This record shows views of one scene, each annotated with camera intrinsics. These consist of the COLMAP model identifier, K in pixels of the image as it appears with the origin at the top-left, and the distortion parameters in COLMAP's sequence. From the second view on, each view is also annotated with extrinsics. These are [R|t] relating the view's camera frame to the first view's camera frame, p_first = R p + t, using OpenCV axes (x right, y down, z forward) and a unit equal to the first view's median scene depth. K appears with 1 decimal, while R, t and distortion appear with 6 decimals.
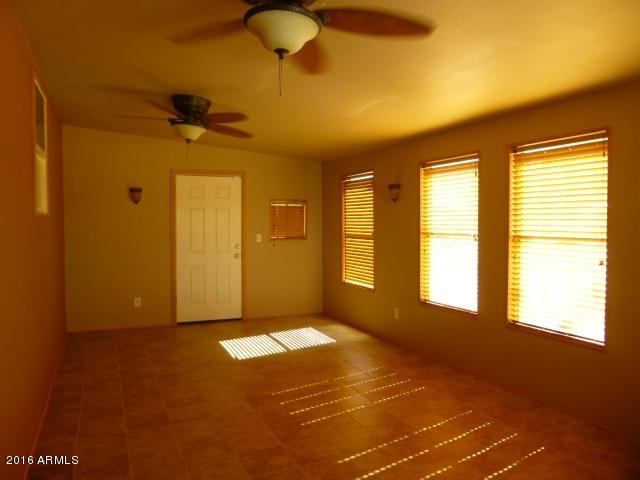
lens RADIAL K [[479.3, 0, 320.0], [0, 479.3, 240.0], [0, 0, 1]] dist [-0.081838, 0.057776]
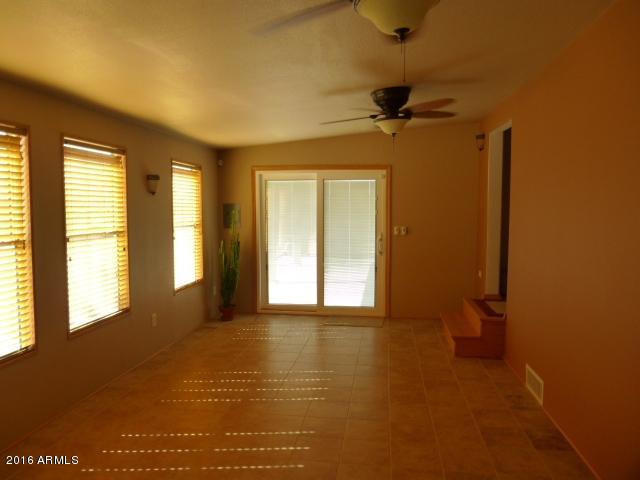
lens RADIAL K [[479.3, 0, 320.0], [0, 479.3, 240.0], [0, 0, 1]] dist [-0.081838, 0.057776]
pose [[-0.841508, -0.037470, 0.538944, -0.530817], [0.023687, 0.994074, 0.106097, -0.096695], [-0.539725, 0.102047, -0.835633, 1.664261]]
